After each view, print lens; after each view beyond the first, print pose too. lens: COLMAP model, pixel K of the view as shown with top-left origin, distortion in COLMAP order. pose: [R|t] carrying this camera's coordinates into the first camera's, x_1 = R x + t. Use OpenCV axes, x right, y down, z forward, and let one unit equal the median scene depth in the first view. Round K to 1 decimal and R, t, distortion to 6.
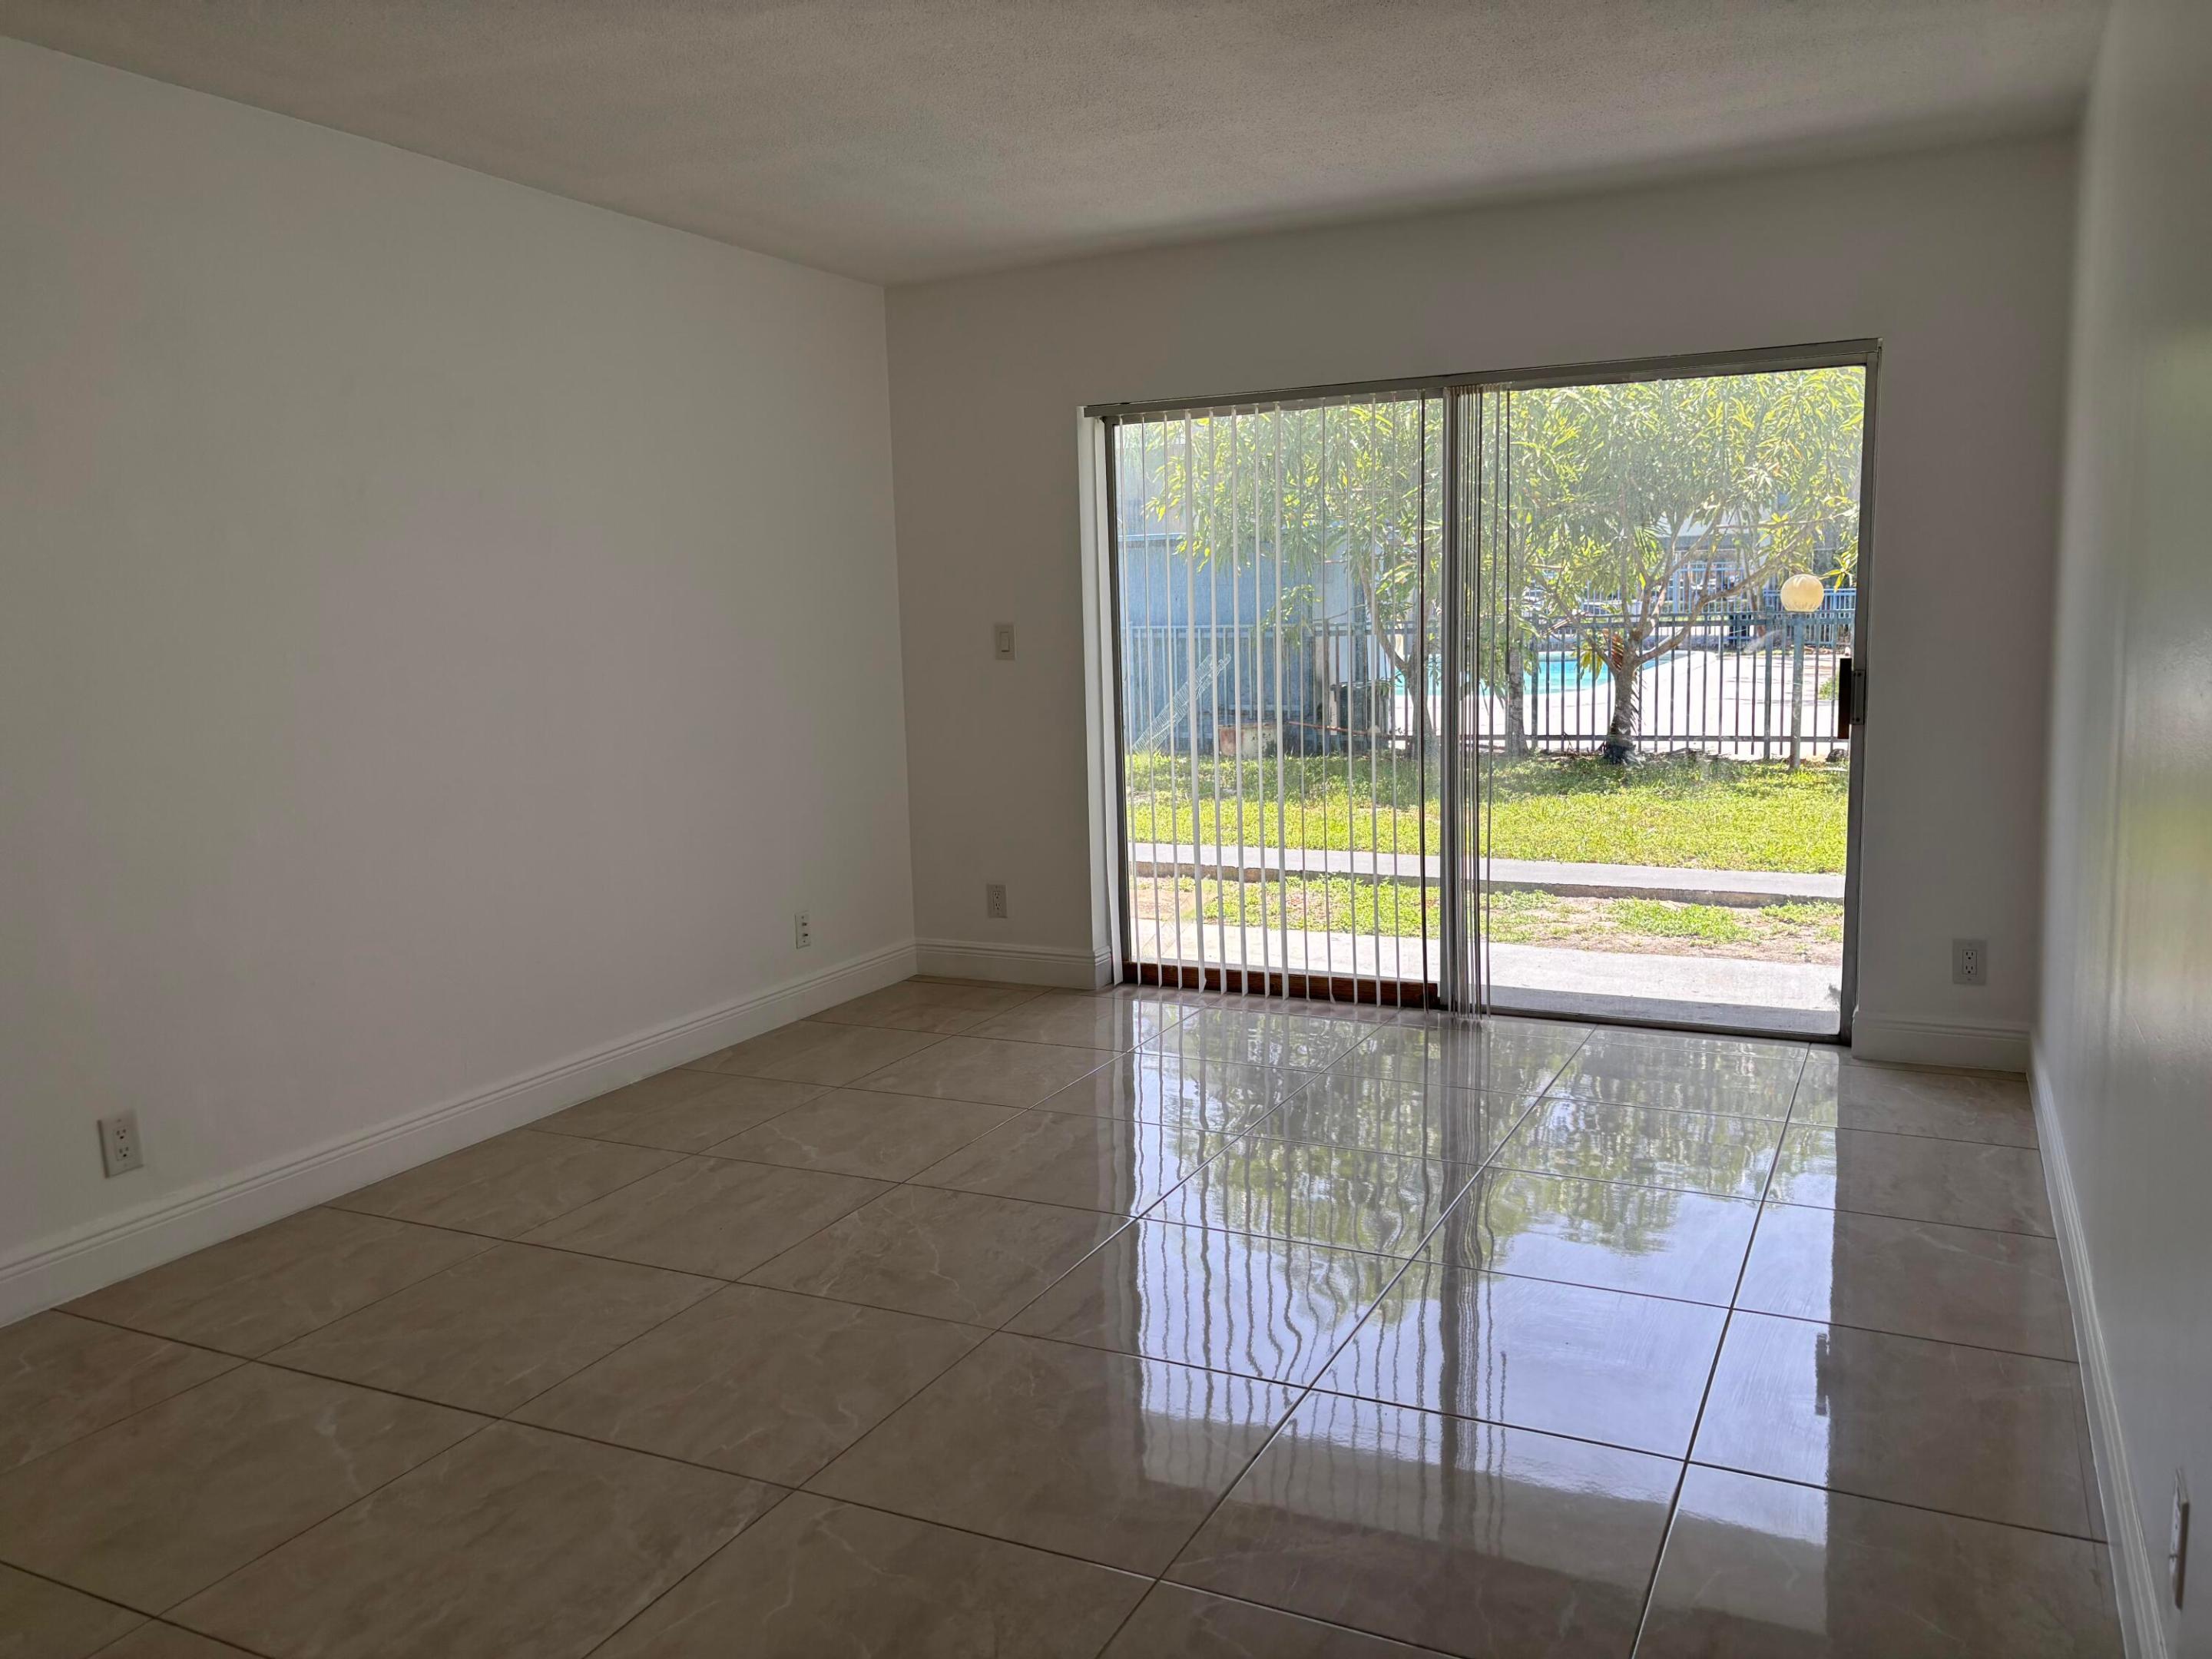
lens RADIAL K [[1678.7, 0, 1106.0], [0, 1678.7, 829.5], [0, 0, 1]] dist [0.123216, -0.000611]
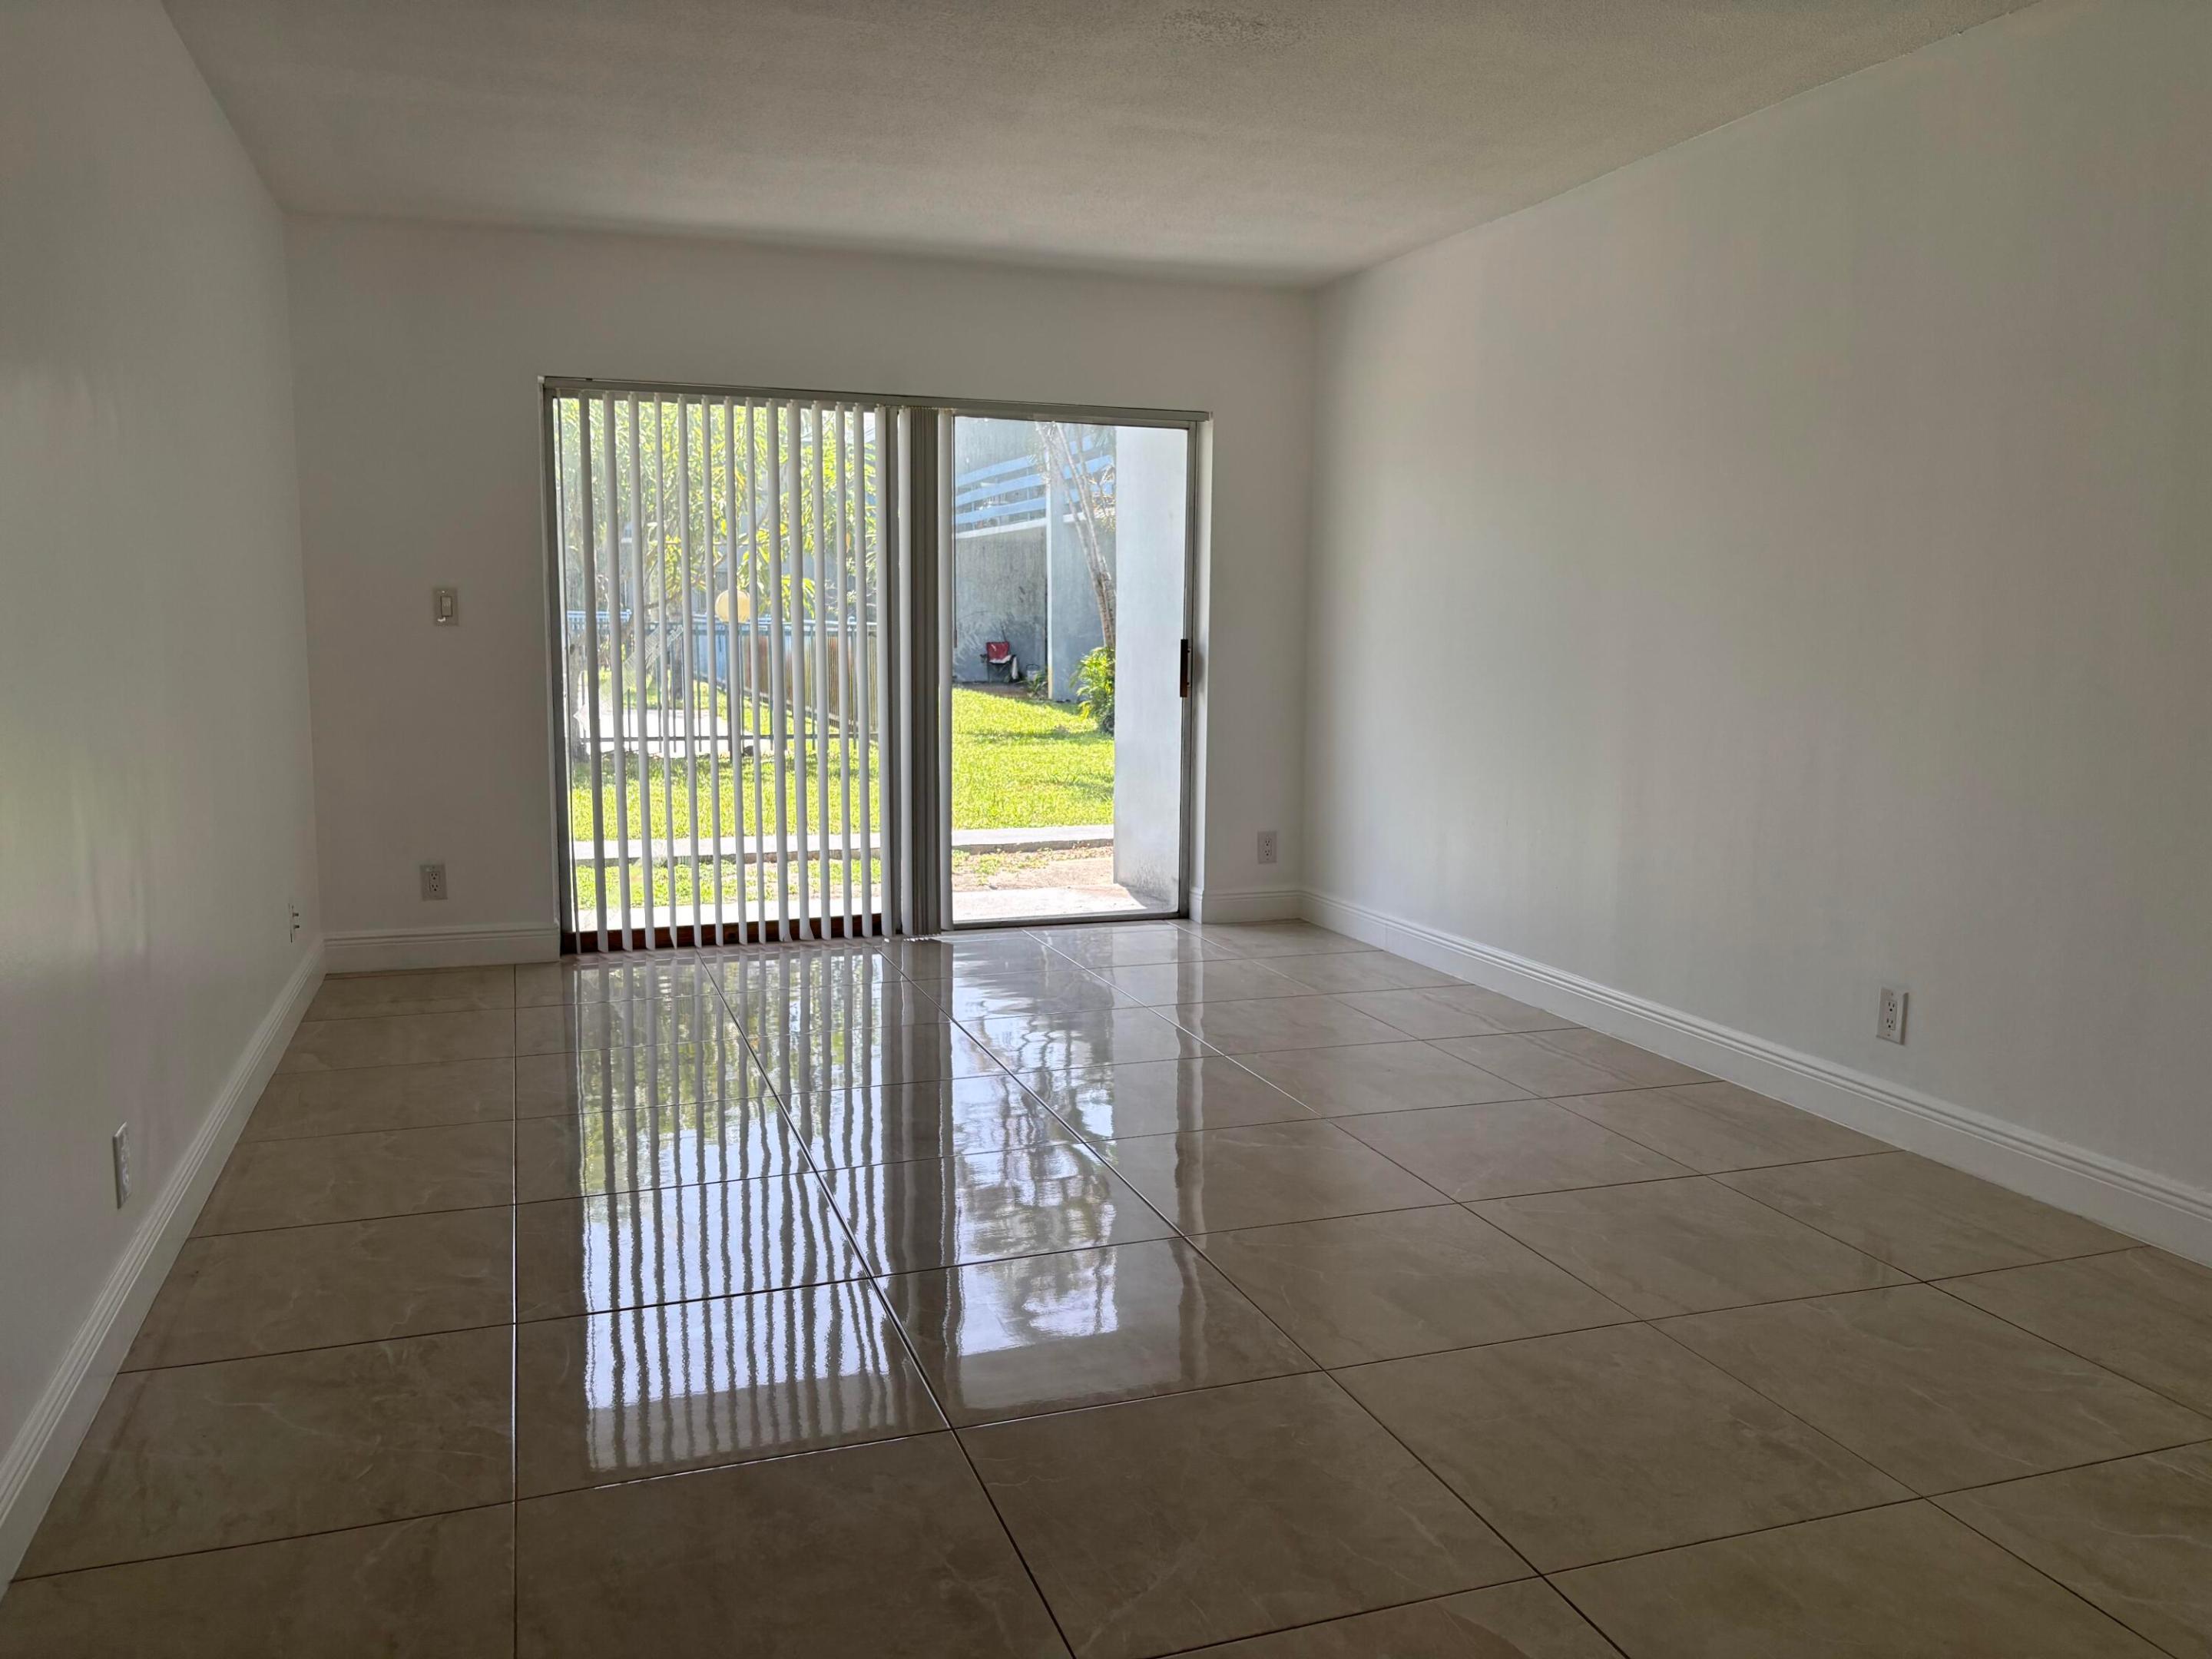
lens RADIAL K [[1700.8, 0, 1106.0], [0, 1700.8, 829.5], [0, 0, 1]] dist [-0.001734, -0.000062]
pose [[0.702383, -0.056847, 0.709525, -0.503620], [0.066695, 0.997676, 0.013910, 0.026967], [-0.708667, 0.037552, 0.704543, 0.063167]]
